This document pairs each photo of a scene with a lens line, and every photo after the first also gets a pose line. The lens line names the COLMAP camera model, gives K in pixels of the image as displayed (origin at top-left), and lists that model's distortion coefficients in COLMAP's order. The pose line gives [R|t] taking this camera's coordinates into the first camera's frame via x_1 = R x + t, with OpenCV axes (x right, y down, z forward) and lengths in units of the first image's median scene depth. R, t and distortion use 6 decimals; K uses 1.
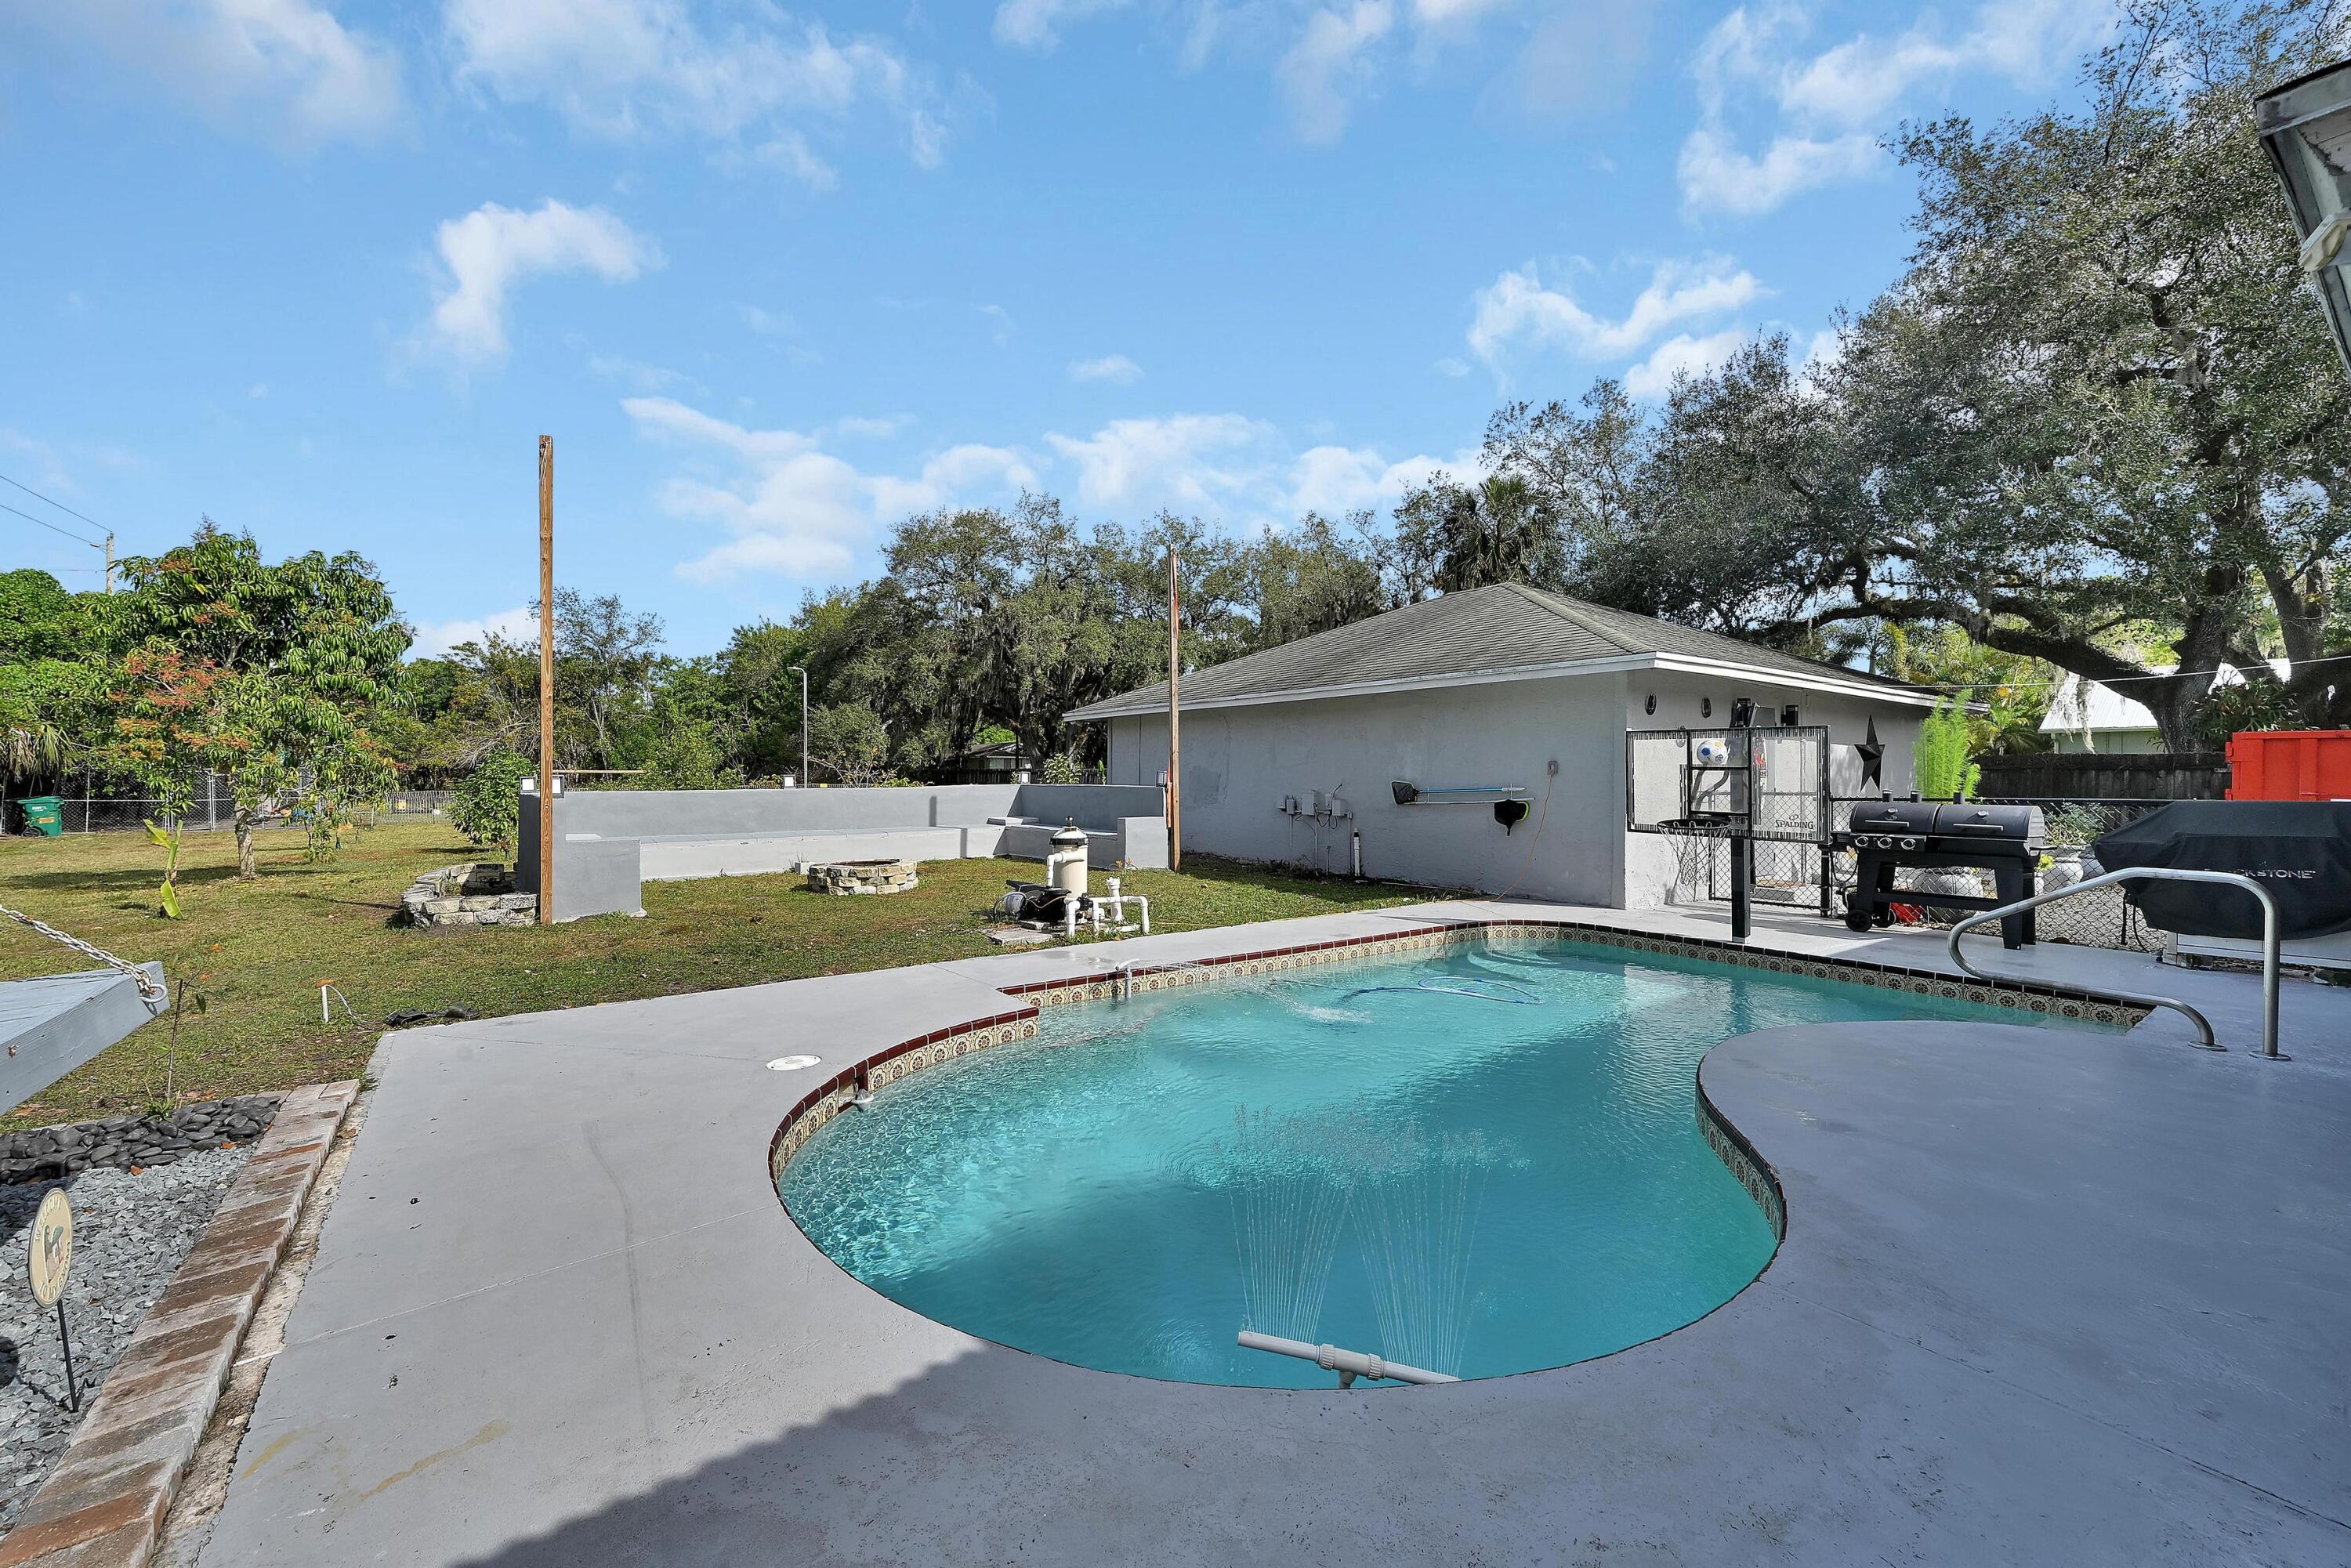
lens RADIAL K [[944.1, 0, 1163.1], [0, 944.1, 781.0], [0, 0, 1]] dist [-0.000465, -0.000415]
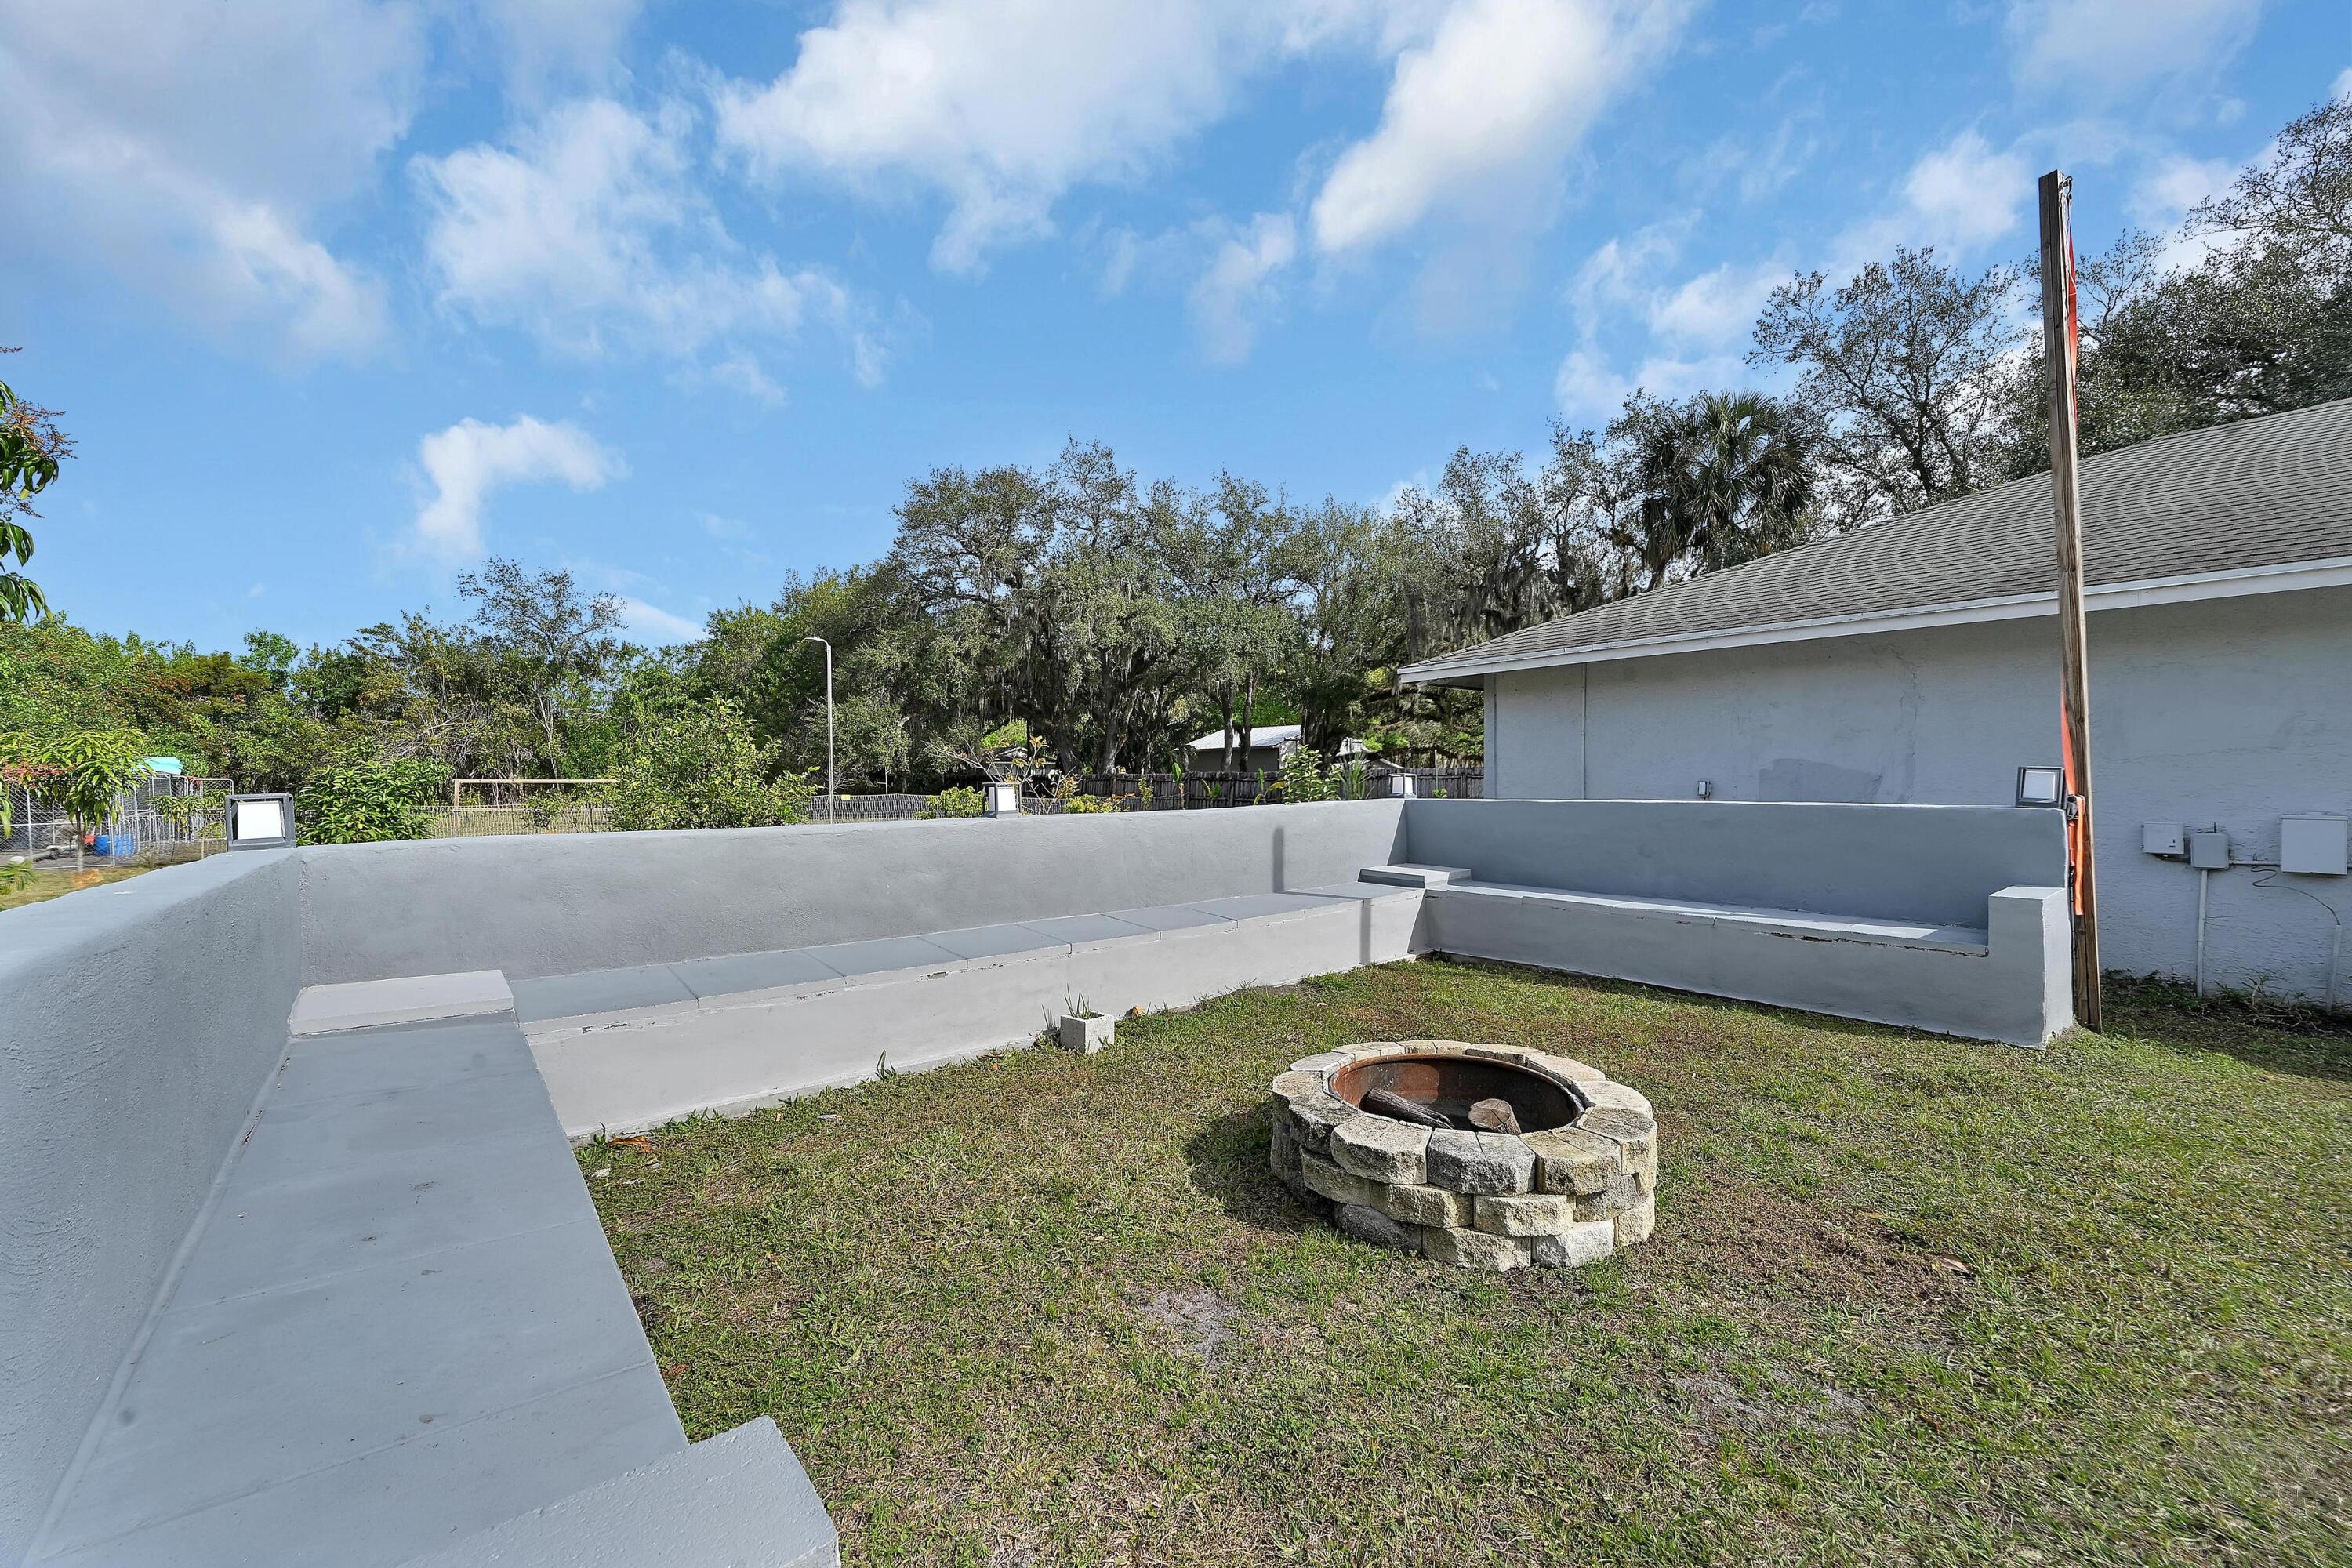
lens RADIAL K [[944.5, 0, 1172.7], [0, 944.5, 794.5], [0, 0, 1]] dist [-0.000465, -0.000415]
pose [[0.999030, -0.007826, 0.043328, -0.092347], [0.007477, 0.999938, 0.008204, -0.001197], [-0.043389, -0.007872, 0.999027, 0.159633]]
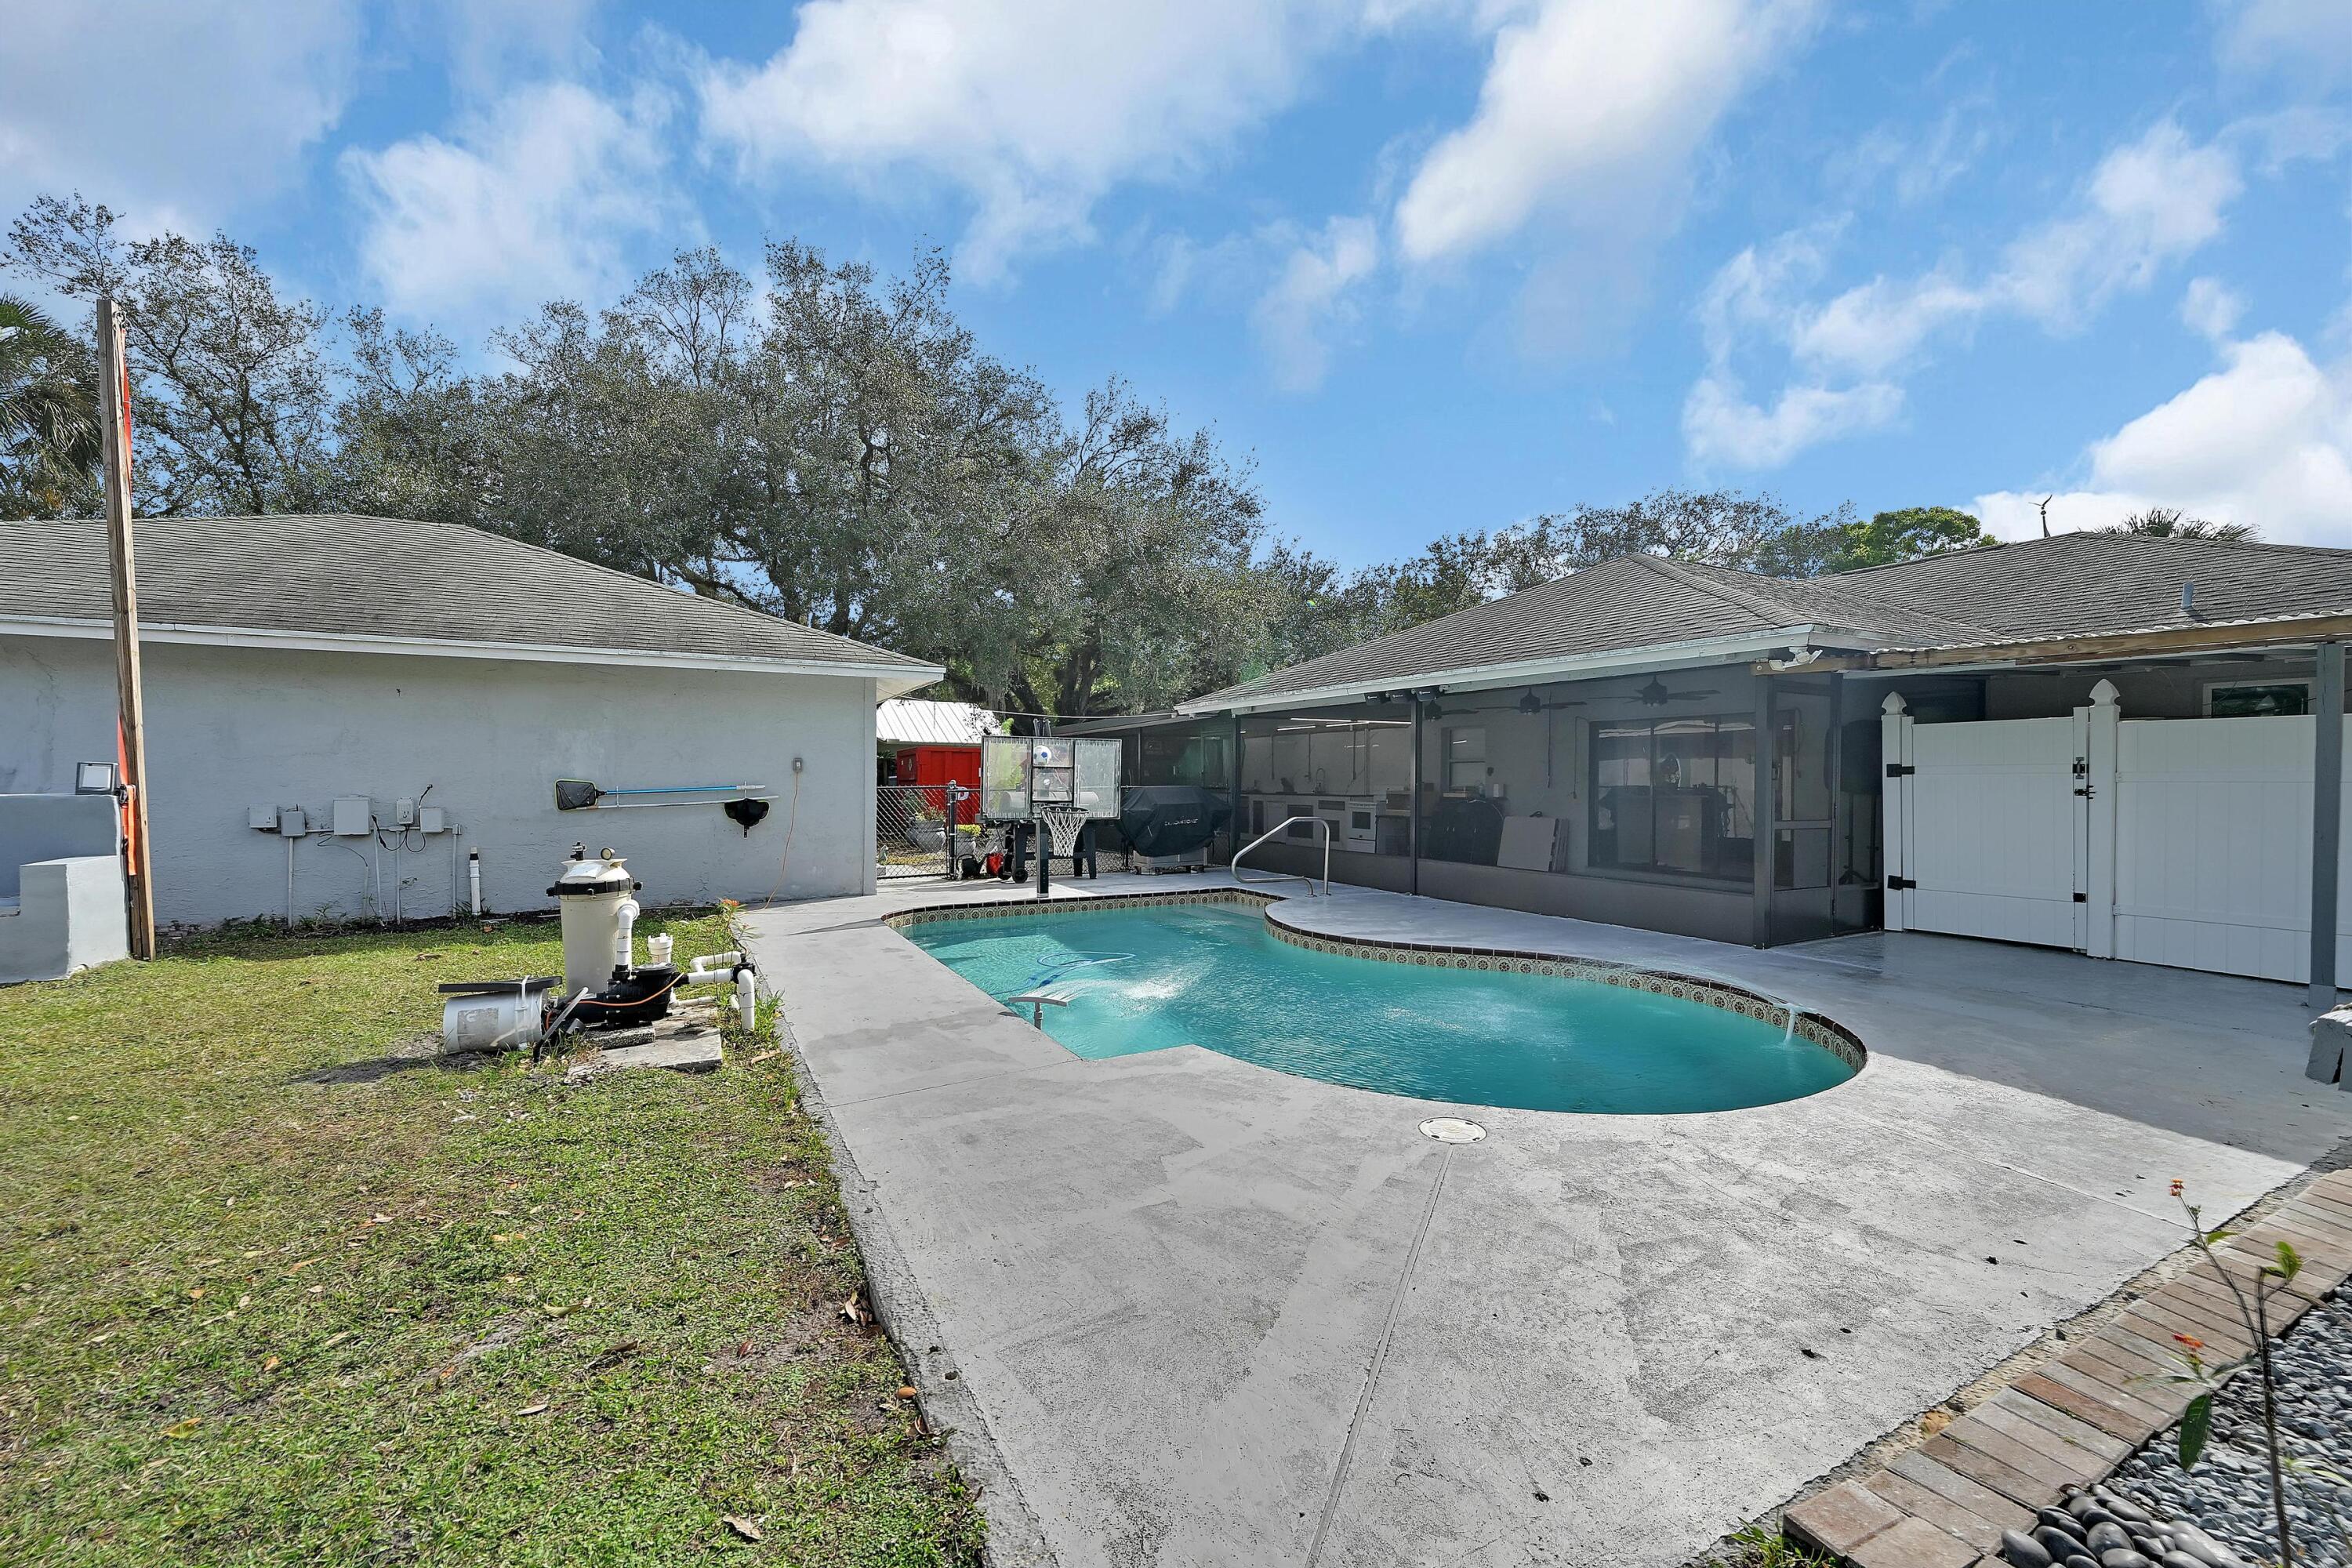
lens RADIAL K [[944.5, 0, 1175.1], [0, 944.5, 788.5], [0, 0, 1]] dist [-0.000465, -0.000415]
pose [[0.134925, -0.015640, 0.990732, -0.102491], [0.005779, 0.999871, 0.014997, -0.000239], [-0.990839, 0.003702, 0.134998, 0.096667]]
